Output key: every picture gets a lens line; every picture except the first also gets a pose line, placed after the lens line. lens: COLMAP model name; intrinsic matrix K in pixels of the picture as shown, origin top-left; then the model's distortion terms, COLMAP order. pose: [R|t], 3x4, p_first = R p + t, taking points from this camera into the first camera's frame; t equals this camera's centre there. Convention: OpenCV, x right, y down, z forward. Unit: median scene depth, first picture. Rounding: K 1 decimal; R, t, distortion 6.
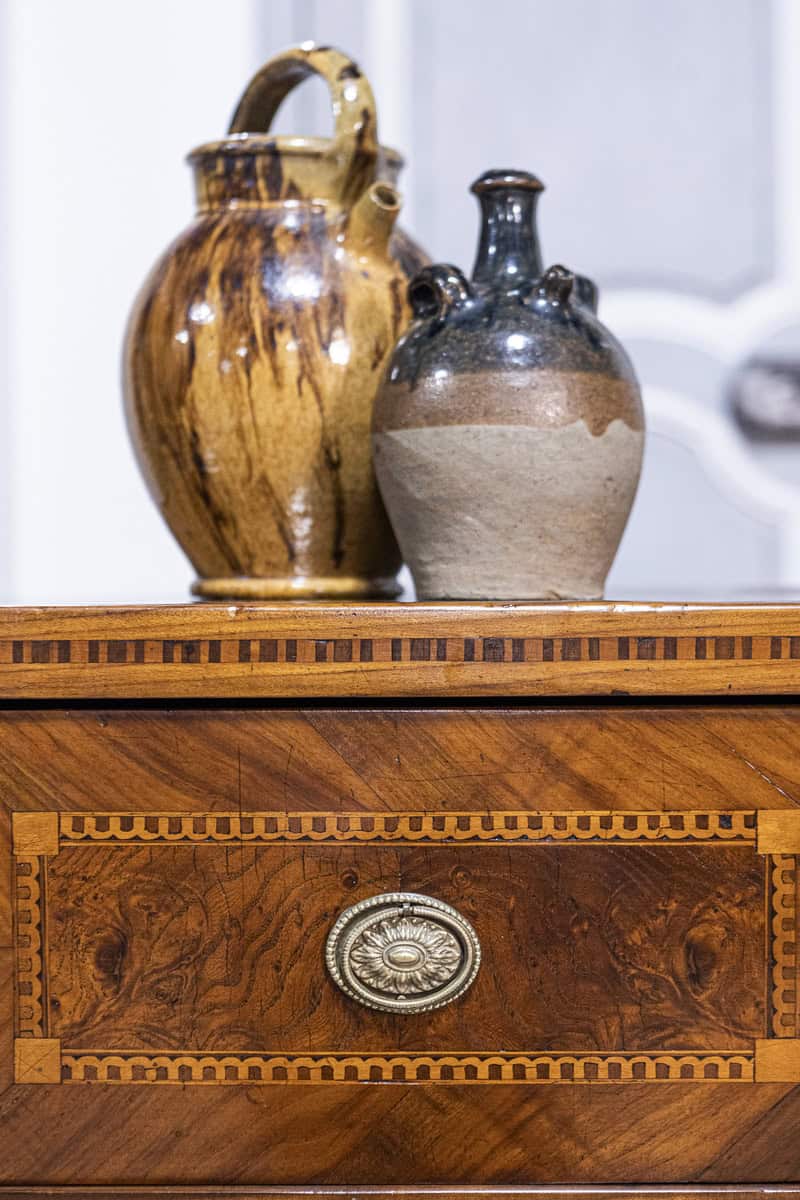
lens RADIAL K [[2627.3, 0, 382.2], [0, 2627.3, 555.6], [0, 0, 1]] dist [-0.070251, 0.000000]
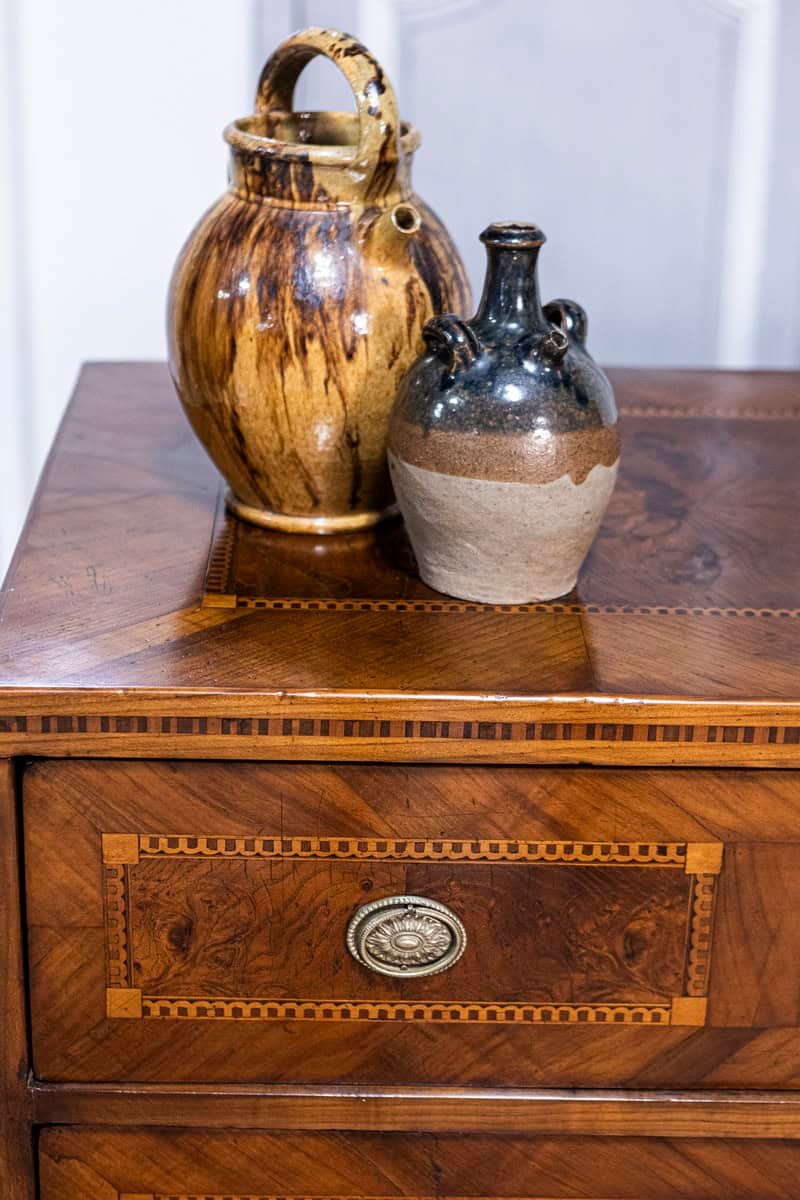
lens RADIAL K [[2562.2, 0, 391.2], [0, 2562.2, 603.1], [0, 0, 1]] dist [-0.060070, 0.000000]
pose [[0.999368, 0.019849, 0.029483, -0.040007], [-0.029904, 0.917898, 0.395689, -0.498130], [-0.019208, -0.396321, 0.917911, -0.093724]]
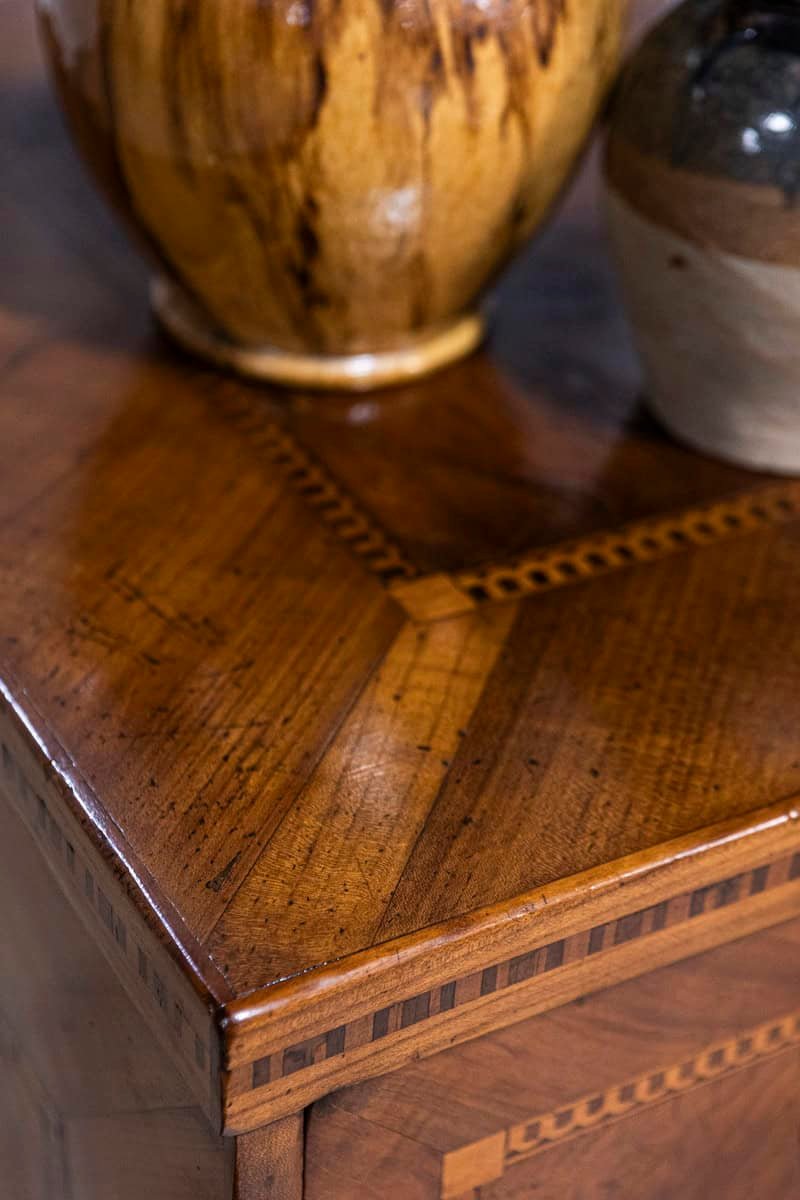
lens RADIAL K [[2562.2, 0, 386.2], [0, 2562.2, 551.8], [0, 0, 1]] dist [-0.060070, 0.000000]
pose [[0.856372, -0.249789, 0.451921, -0.392065], [-0.070939, 0.809994, 0.582132, -0.371147], [-0.511463, -0.530580, 0.675936, 0.673414]]
